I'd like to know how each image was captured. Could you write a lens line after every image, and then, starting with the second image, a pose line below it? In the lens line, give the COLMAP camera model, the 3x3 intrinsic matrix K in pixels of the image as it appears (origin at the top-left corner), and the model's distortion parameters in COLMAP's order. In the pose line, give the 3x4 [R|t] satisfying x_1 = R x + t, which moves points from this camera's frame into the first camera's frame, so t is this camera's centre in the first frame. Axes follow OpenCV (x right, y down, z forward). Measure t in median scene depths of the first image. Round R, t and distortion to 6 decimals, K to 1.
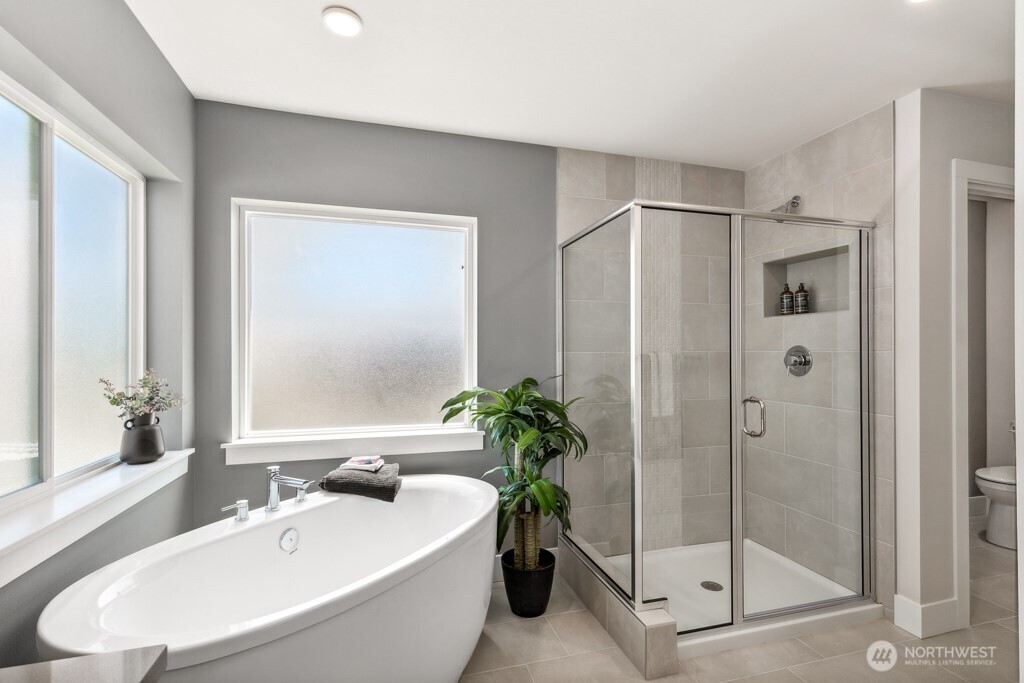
lens RADIAL K [[470.6, 0, 509.8], [0, 470.6, 342.6], [0, 0, 1]] dist [0.001946, -0.000315]
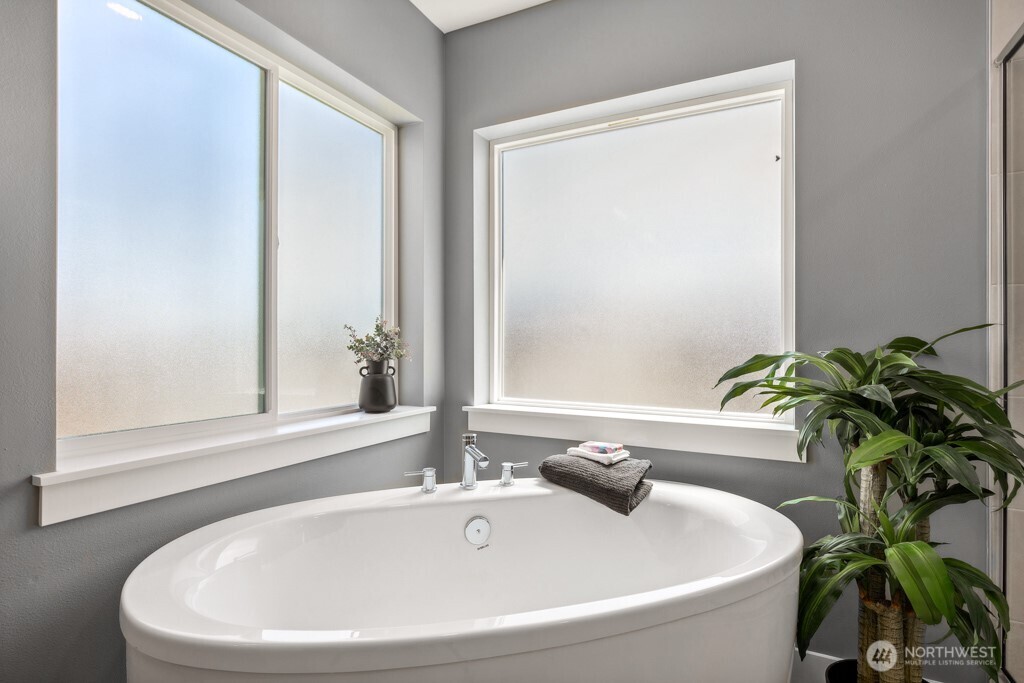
lens RADIAL K [[503.9, 0, 516.9], [0, 503.9, 340.8], [0, 0, 1]] dist [-0.003825, -0.000496]
pose [[0.732822, 0.000790, -0.680420, 0.113963], [0.004076, 0.999976, 0.005550, 0.084963], [0.680408, -0.006840, 0.732801, 0.360401]]
